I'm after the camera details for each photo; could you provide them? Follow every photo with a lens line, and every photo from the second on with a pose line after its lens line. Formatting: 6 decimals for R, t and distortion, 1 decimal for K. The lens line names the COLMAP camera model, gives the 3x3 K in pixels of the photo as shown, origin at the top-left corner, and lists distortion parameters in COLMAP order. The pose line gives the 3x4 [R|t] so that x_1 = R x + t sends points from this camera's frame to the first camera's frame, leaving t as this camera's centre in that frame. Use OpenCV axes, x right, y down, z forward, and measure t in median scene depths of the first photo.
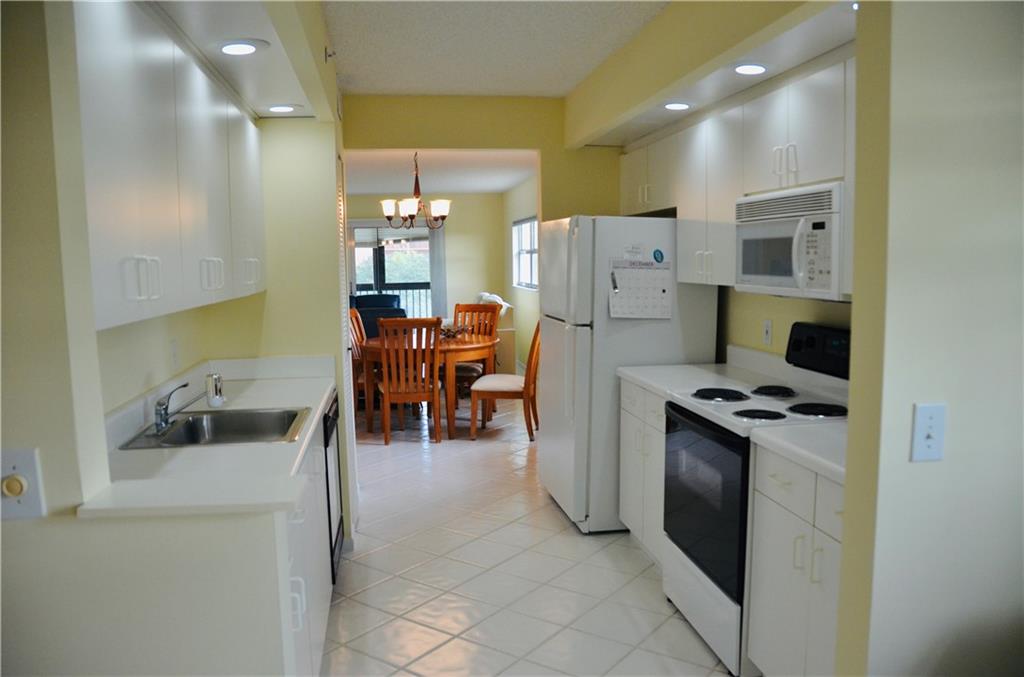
lens RADIAL K [[801.3, 0, 512.5], [0, 801.3, 354.0], [0, 0, 1]] dist [-0.172191, 0.139695]
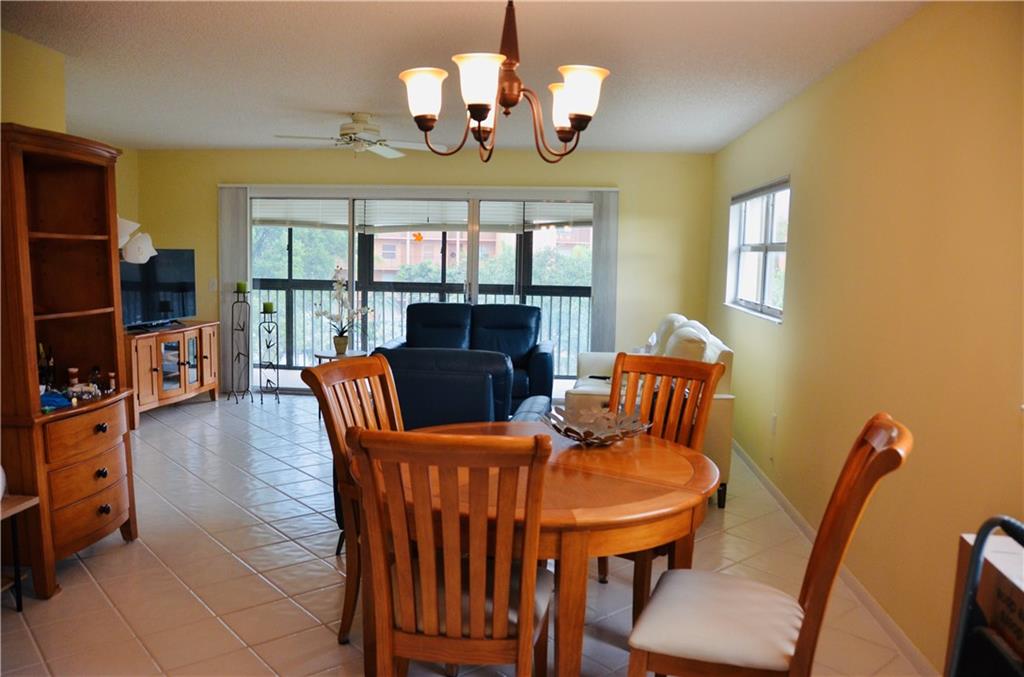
lens RADIAL K [[801.3, 0, 512.5], [0, 801.3, 354.0], [0, 0, 1]] dist [-0.172191, 0.139695]
pose [[0.972801, 0.067326, -0.221641, -0.053902], [-0.066199, 0.997728, 0.012519, -0.118877], [0.221981, 0.002494, 0.975048, 1.027496]]
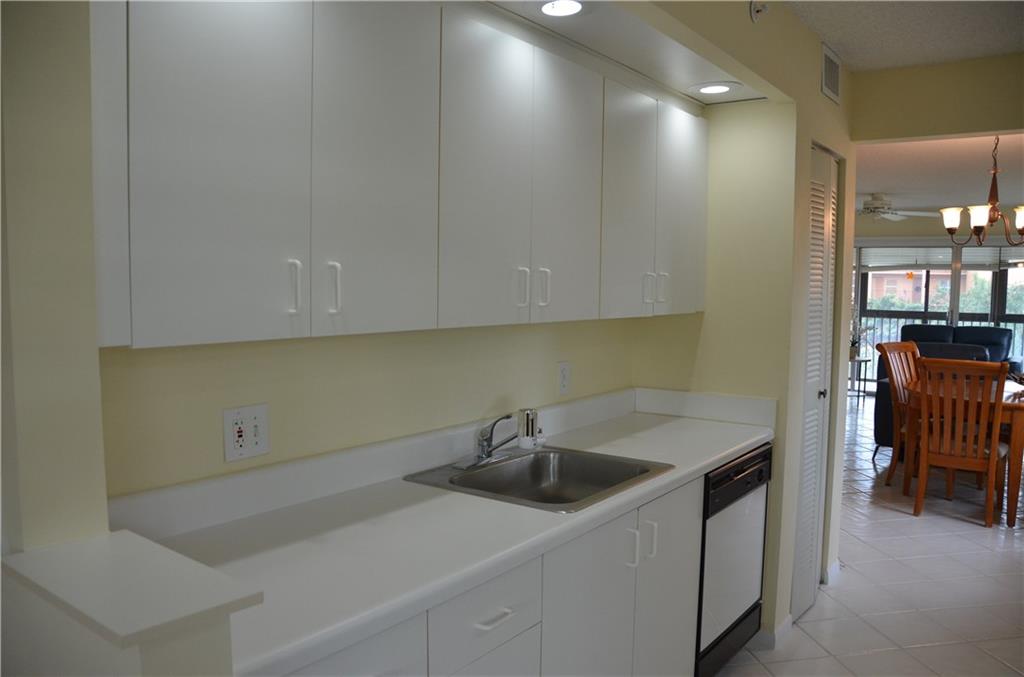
lens RADIAL K [[801.3, 0, 512.5], [0, 801.3, 354.0], [0, 0, 1]] dist [-0.172191, 0.139695]
pose [[0.708834, 0.087530, -0.699924, 0.121059], [-0.104032, 0.994392, 0.018999, -0.028719], [0.697662, 0.059347, 0.713965, 0.241776]]
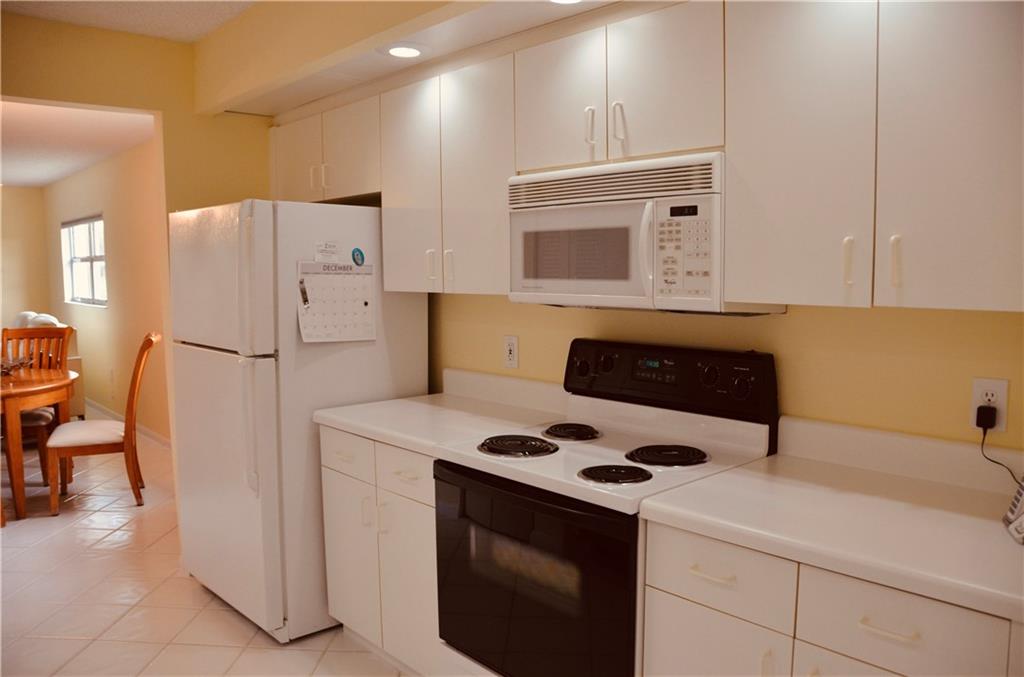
lens RADIAL K [[801.3, 0, 512.5], [0, 801.3, 354.0], [0, 0, 1]] dist [-0.172191, 0.139695]
pose [[0.842498, -0.056443, 0.535734, -0.096729], [0.062297, 0.998032, 0.007181, -0.028148], [-0.535085, 0.027325, 0.844356, 0.288297]]
